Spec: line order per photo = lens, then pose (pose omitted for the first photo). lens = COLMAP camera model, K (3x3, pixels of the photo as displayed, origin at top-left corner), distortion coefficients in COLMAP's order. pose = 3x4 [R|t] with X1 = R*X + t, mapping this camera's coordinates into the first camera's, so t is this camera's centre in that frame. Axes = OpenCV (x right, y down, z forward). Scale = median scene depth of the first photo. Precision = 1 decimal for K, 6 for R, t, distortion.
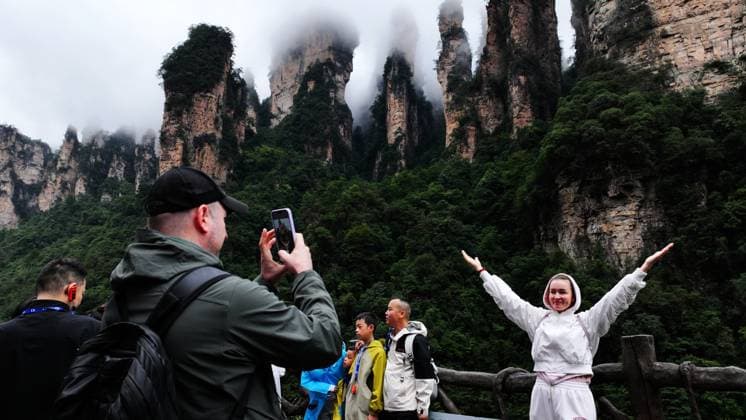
lens RADIAL K [[526.1, 0, 374.3], [0, 526.1, 206.7], [0, 0, 1]] dist [-0.001492, 0.018689]
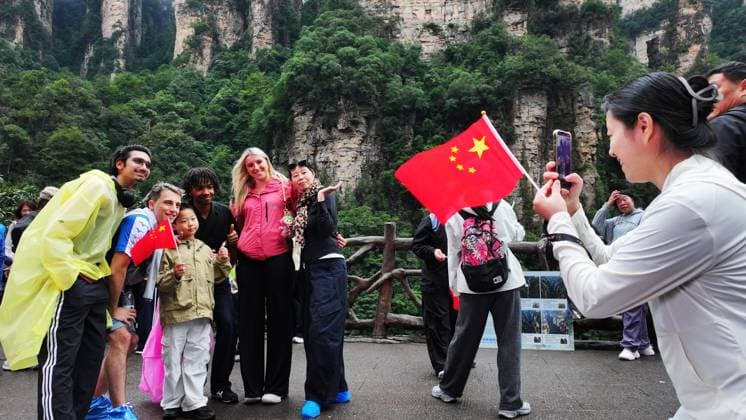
lens RADIAL K [[526.1, 0, 375.5], [0, 526.1, 206.9], [0, 0, 1]] dist [-0.001492, 0.018689]
pose [[0.864628, 0.043445, 0.500530, -0.017760], [-0.117267, 0.986188, 0.116971, 0.002247], [-0.488535, -0.159832, 0.857780, 0.000367]]
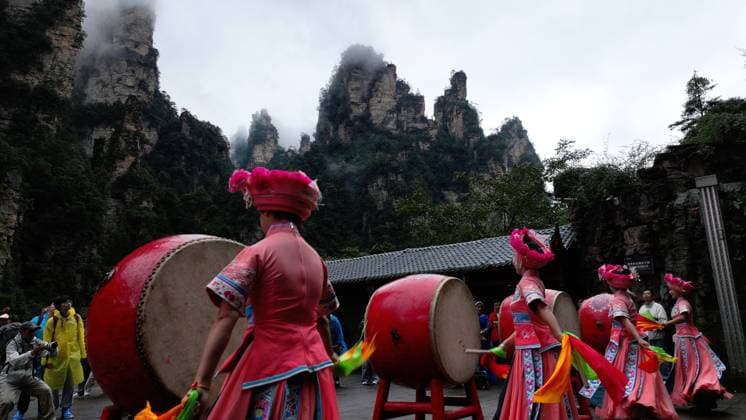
lens RADIAL K [[526.1, 0, 375.5], [0, 526.1, 207.8], [0, 0, 1]] dist [-0.001492, 0.018689]
pose [[0.067085, 0.238210, 0.968894, -0.086117], [-0.239837, 0.946459, -0.216088, -0.019712], [-0.968493, -0.217880, 0.120625, -0.085695]]
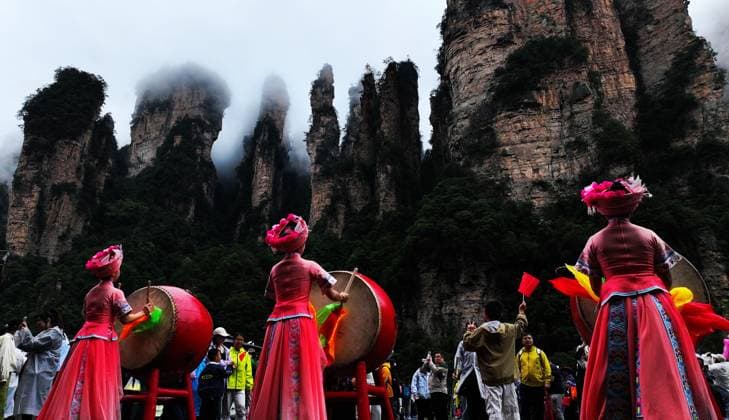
lens RADIAL K [[539.9, 0, 349.1], [0, 539.9, 201.3], [0, 0, 1]] dist [-0.002218, 0.020370]
pose [[0.969817, 0.092019, 0.225806, -0.068492], [-0.064397, 0.989836, -0.126796, -0.022284], [-0.235179, 0.108427, 0.965885, -0.109192]]
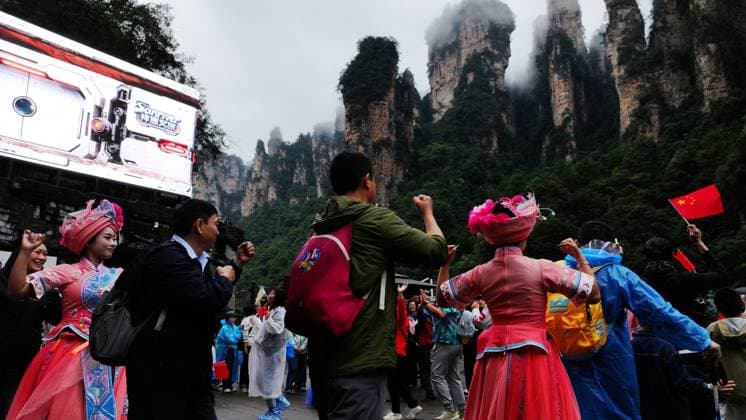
lens RADIAL K [[526.1, 0, 374.7], [0, 526.1, 207.4], [0, 0, 1]] dist [-0.001492, 0.018689]
pose [[0.953504, -0.070099, -0.293115, -0.041673], [0.077931, 0.996844, 0.015114, -0.022837], [0.291131, -0.037254, 0.955958, -0.096886]]
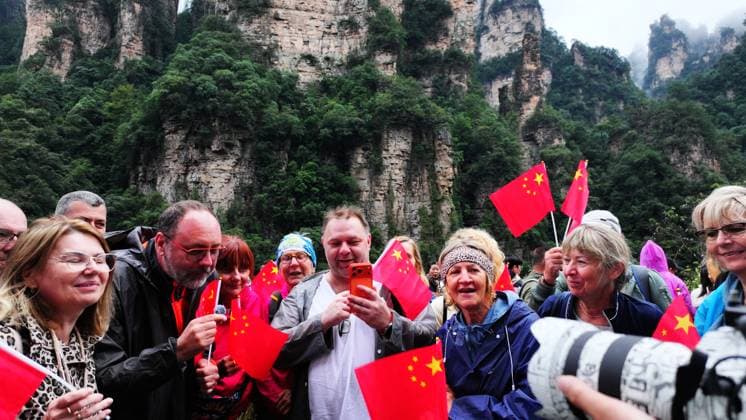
lens RADIAL K [[526.1, 0, 375.0], [0, 526.1, 208.0], [0, 0, 1]] dist [-0.001492, 0.018689]
pose [[0.718933, 0.090466, 0.689167, -0.035499], [-0.169004, 0.984491, 0.047072, -0.006715], [-0.674220, -0.150313, 0.723072, -0.023981]]
